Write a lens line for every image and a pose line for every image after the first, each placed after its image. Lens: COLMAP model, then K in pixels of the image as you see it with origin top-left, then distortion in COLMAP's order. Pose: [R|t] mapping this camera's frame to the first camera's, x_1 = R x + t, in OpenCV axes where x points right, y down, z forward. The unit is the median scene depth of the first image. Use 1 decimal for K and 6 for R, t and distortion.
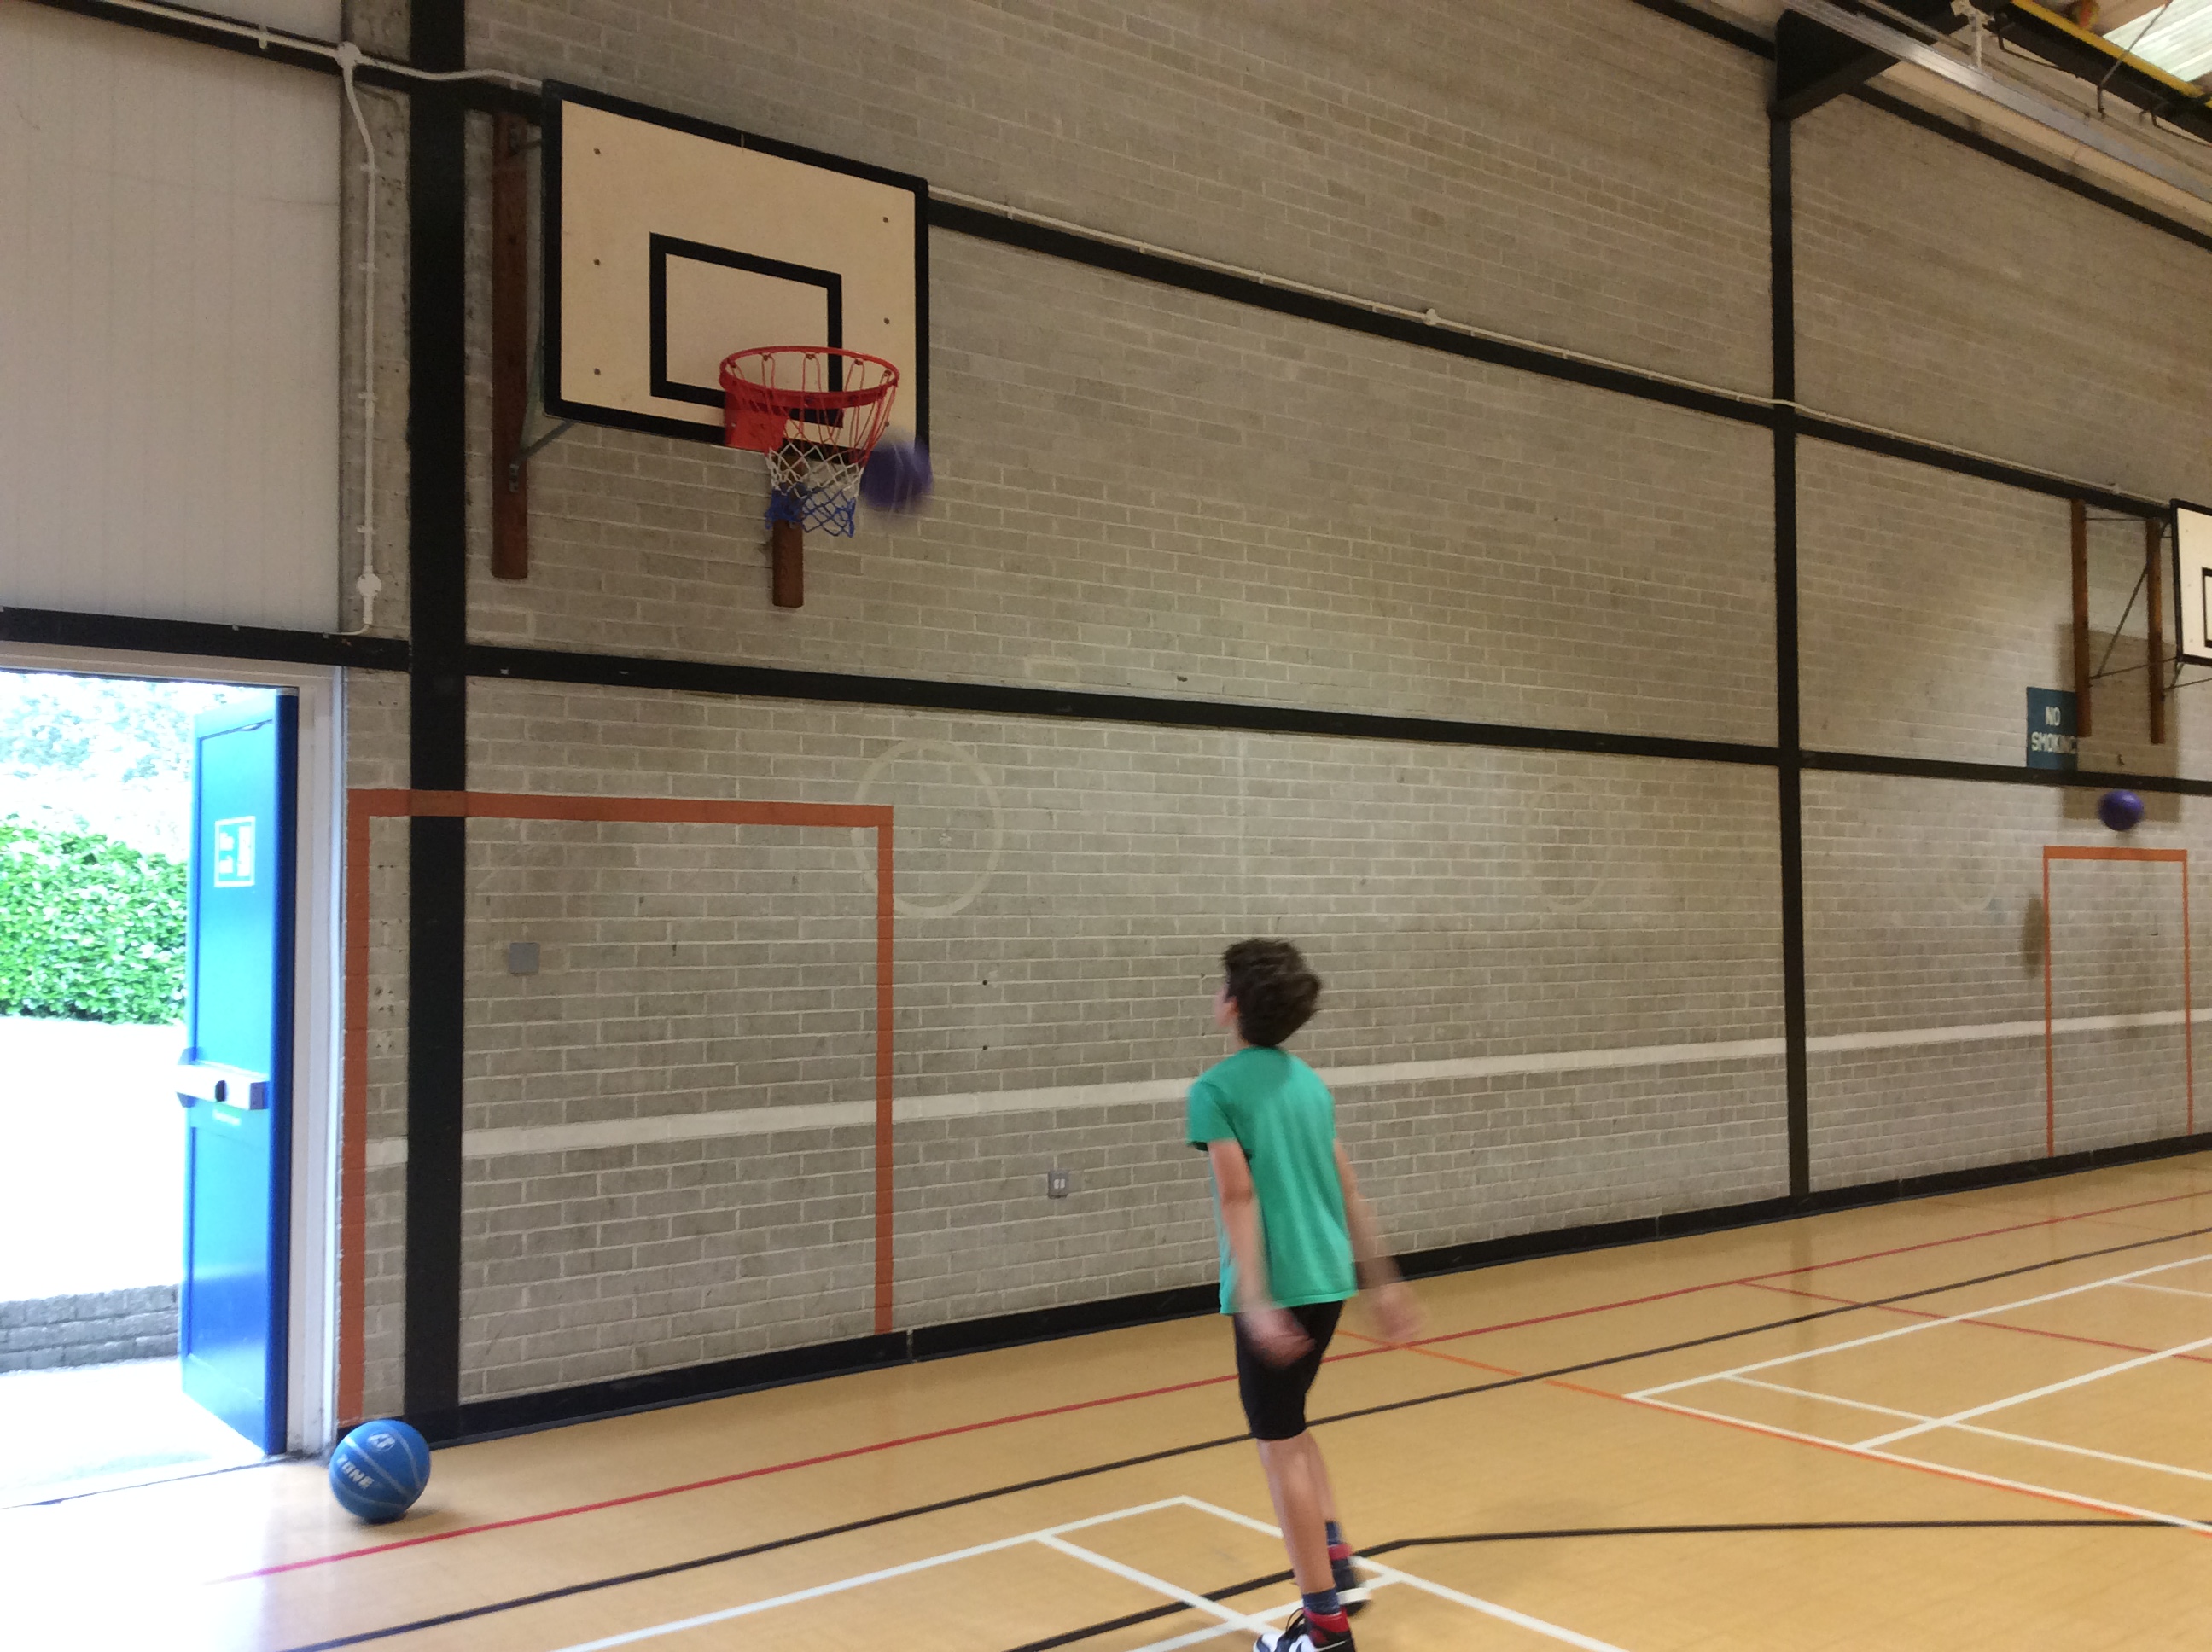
lens RADIAL K [[1962.2, 0, 1106.0], [0, 1962.2, 826.0], [0, 0, 1]] dist [0.109358, -0.186488]
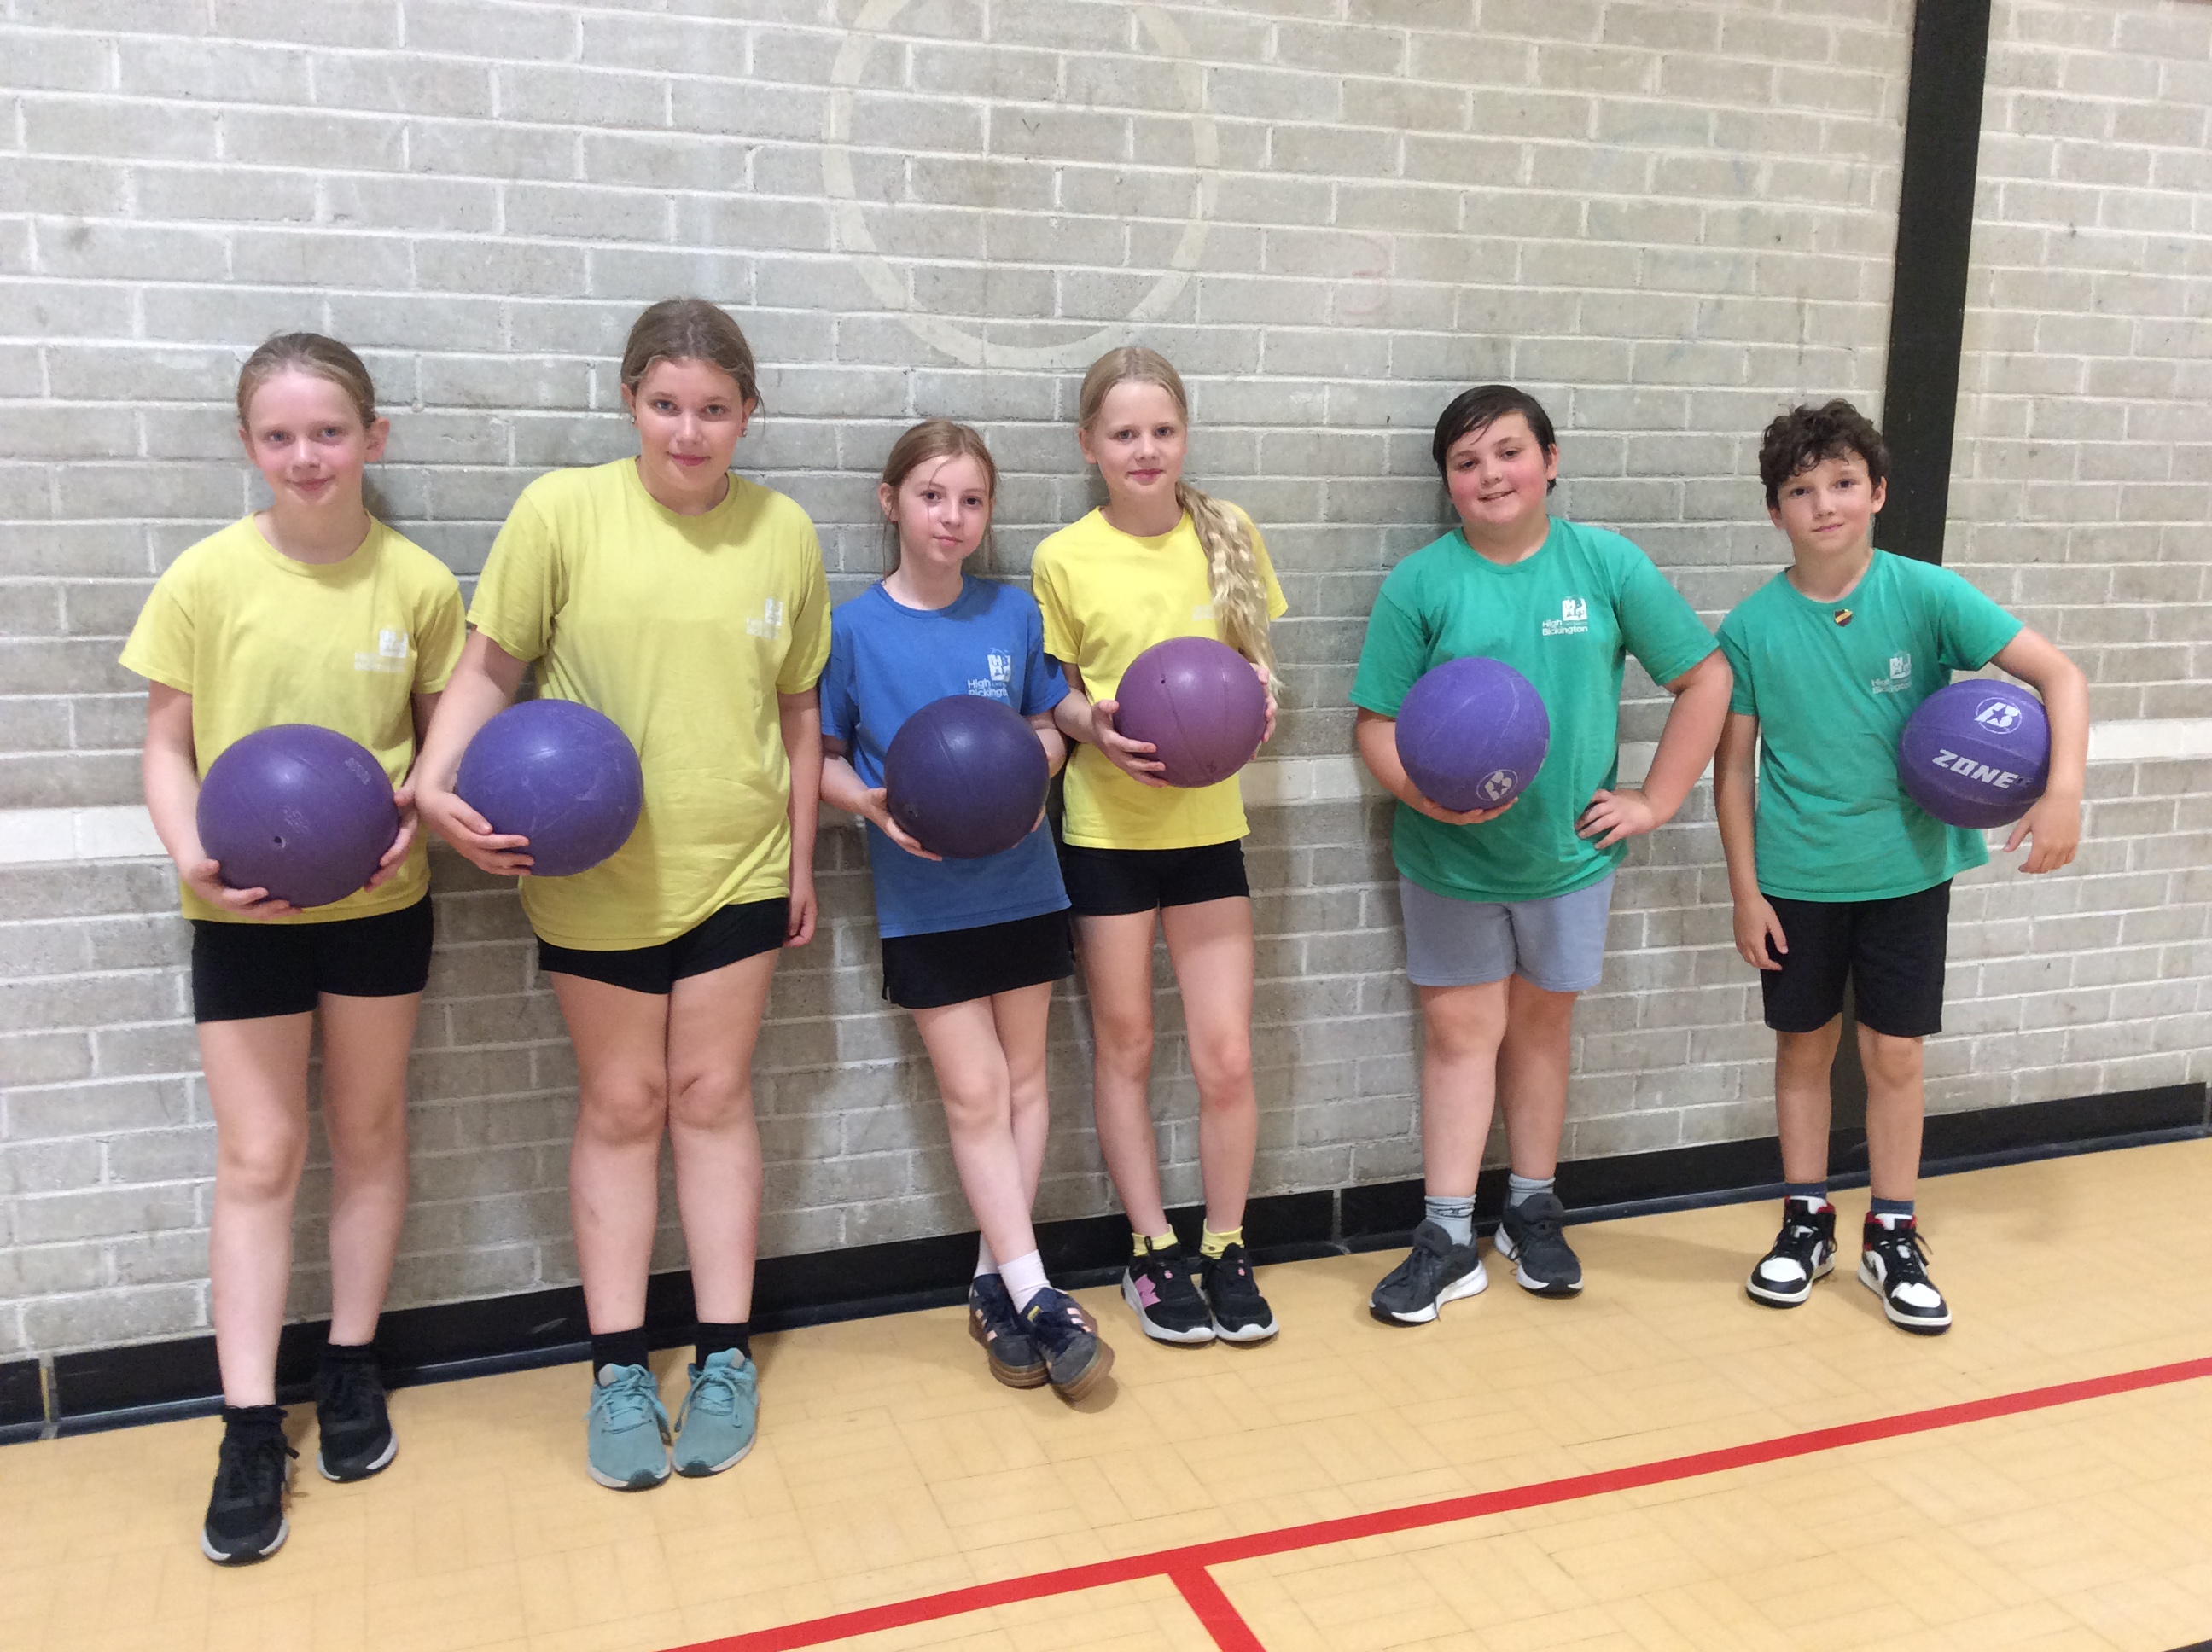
lens RADIAL K [[1962.2, 0, 1106.0], [0, 1962.2, 826.0], [0, 0, 1]] dist [0.109358, -0.186488]
pose [[0.953345, 0.074773, -0.292477, 0.335796], [-0.005561, 0.973025, 0.230632, 0.039707], [0.301832, -0.218246, 0.928044, 0.634947]]
